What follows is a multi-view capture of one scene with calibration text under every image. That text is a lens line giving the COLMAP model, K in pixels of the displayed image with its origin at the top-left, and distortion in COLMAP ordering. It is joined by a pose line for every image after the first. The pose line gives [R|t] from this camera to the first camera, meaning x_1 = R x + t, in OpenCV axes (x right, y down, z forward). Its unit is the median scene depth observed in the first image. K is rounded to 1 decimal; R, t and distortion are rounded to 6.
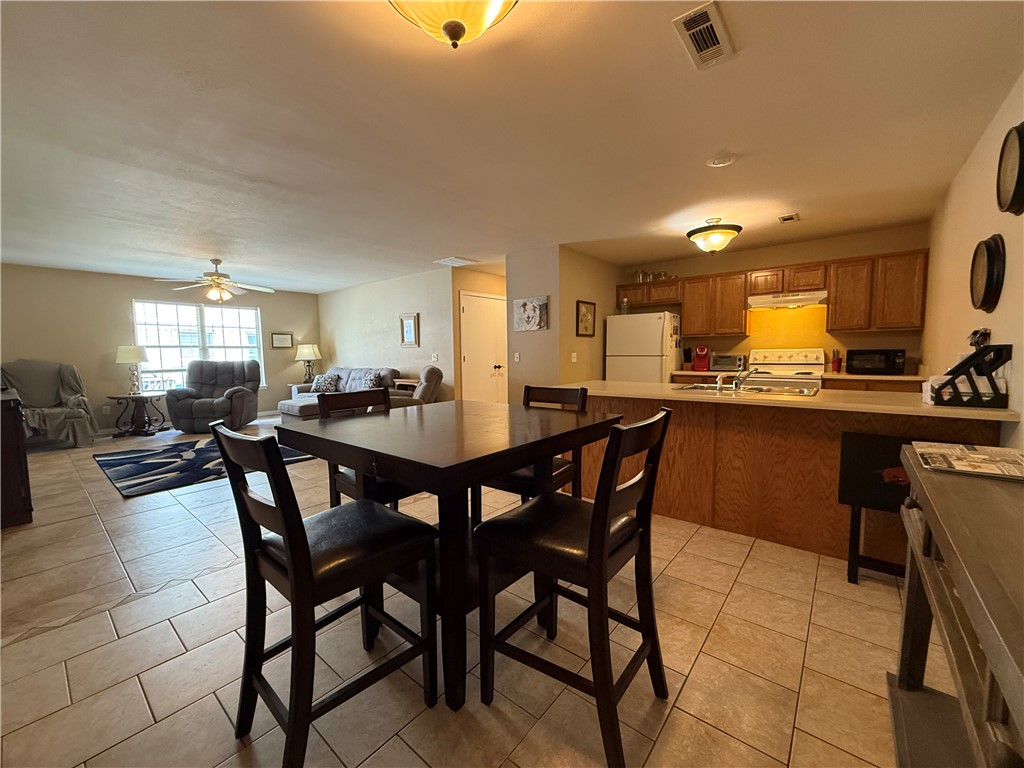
lens RADIAL K [[407.3, 0, 506.4], [0, 407.3, 385.5], [0, 0, 1]] dist [0.001151, 0.000495]
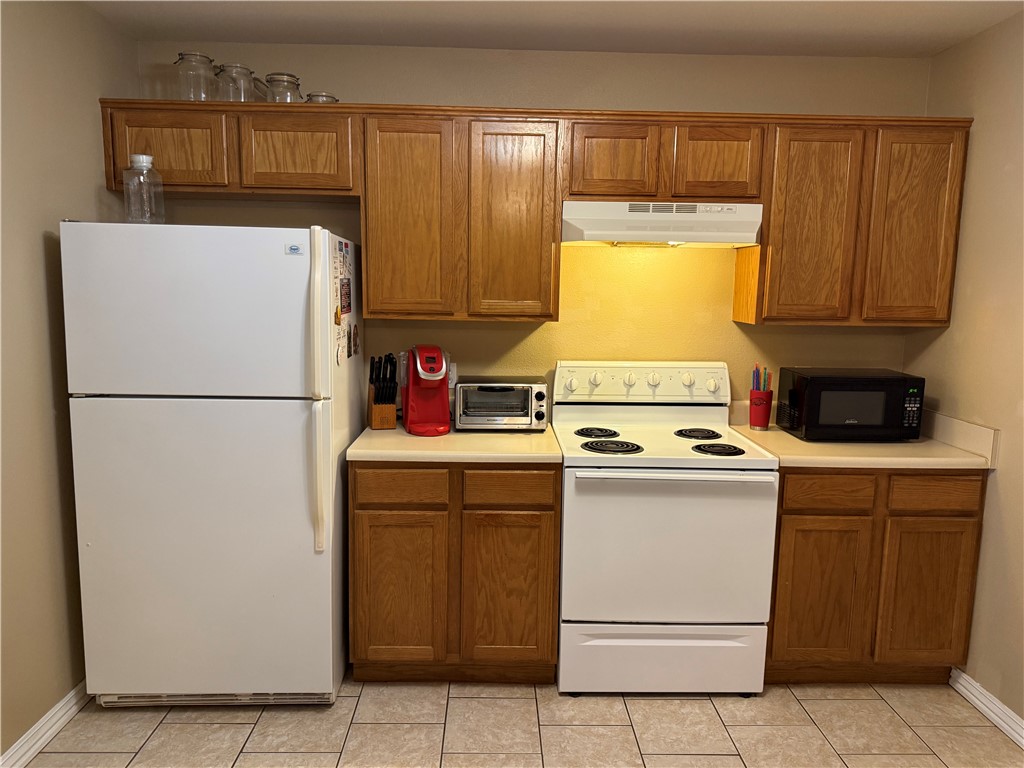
lens RADIAL K [[728.6, 0, 509.0], [0, 728.6, 388.6], [0, 0, 1]] dist [0.023530, -0.017454]
pose [[0.751919, -0.069684, 0.655562, 0.172339], [0.028657, 0.996913, 0.073099, -0.107621], [-0.658633, -0.036178, 0.751595, 0.561570]]
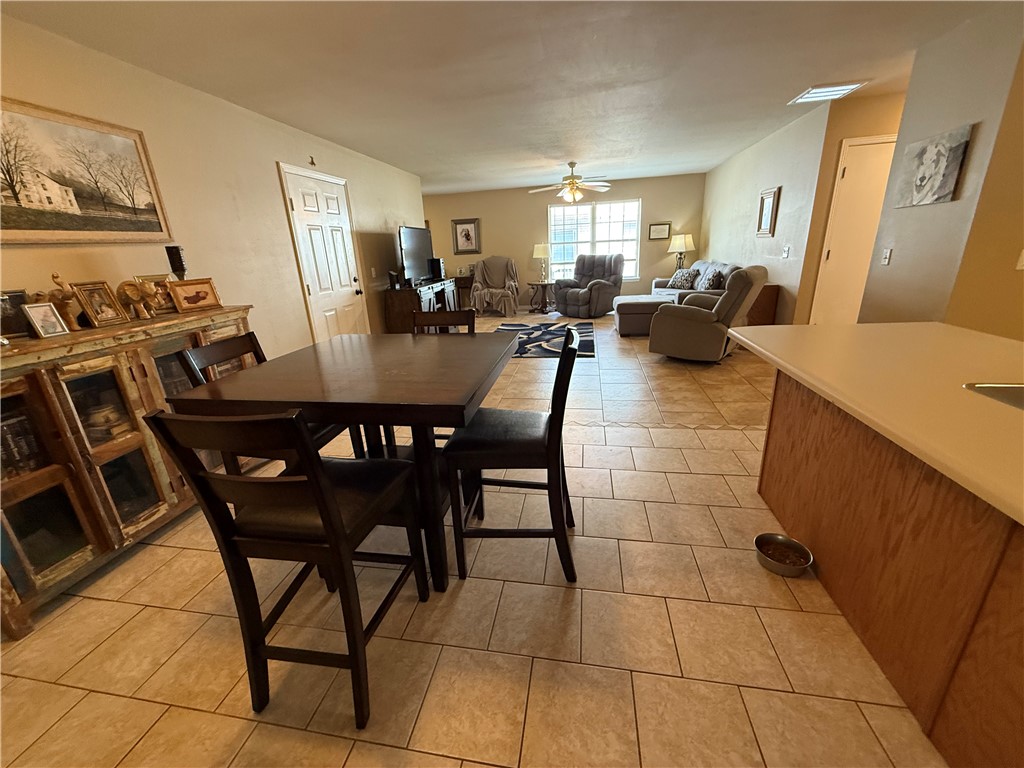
lens RADIAL K [[407.3, 0, 511.3], [0, 407.3, 383.1], [0, 0, 1]] dist [0.001151, 0.000495]
pose [[0.501917, 0.262681, -0.824062, 0.282431], [-0.029534, 0.957415, 0.287201, -0.049027], [0.864411, -0.119814, 0.488301, 0.249283]]
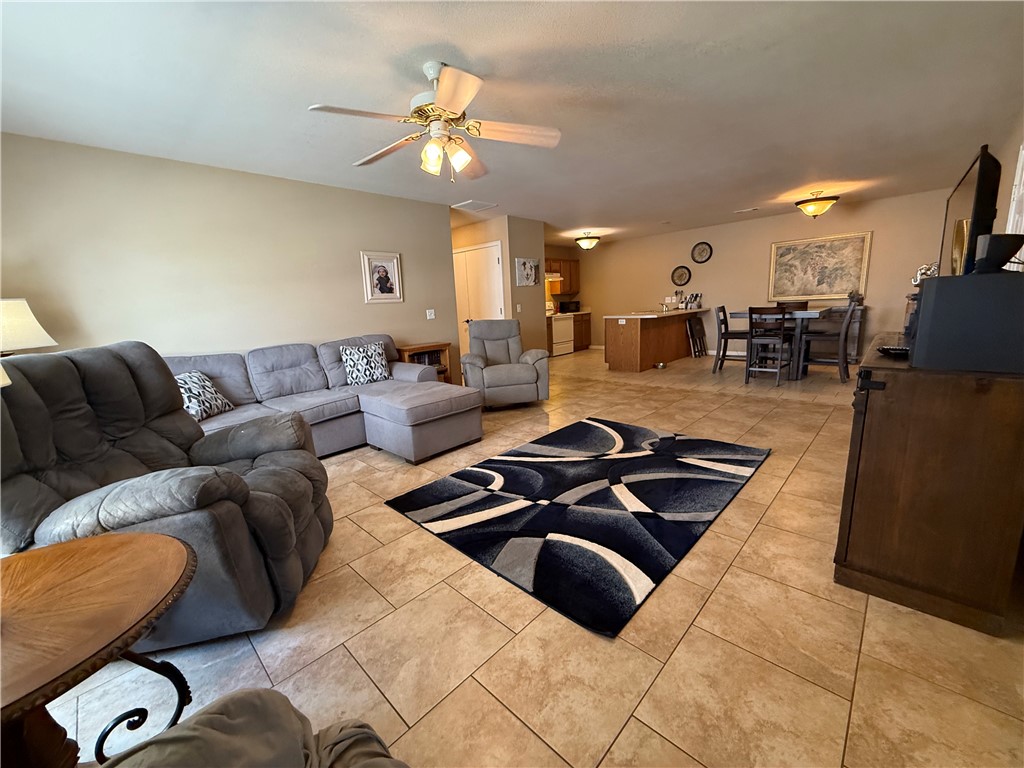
lens RADIAL K [[407.3, 0, 511.0], [0, 407.3, 382.2], [0, 0, 1]] dist [0.001151, 0.000495]
pose [[0.065295, -0.179546, 0.981580, -1.181127], [0.138213, 0.975825, 0.169300, -0.064096], [-0.988248, 0.124612, 0.088532, 0.954204]]
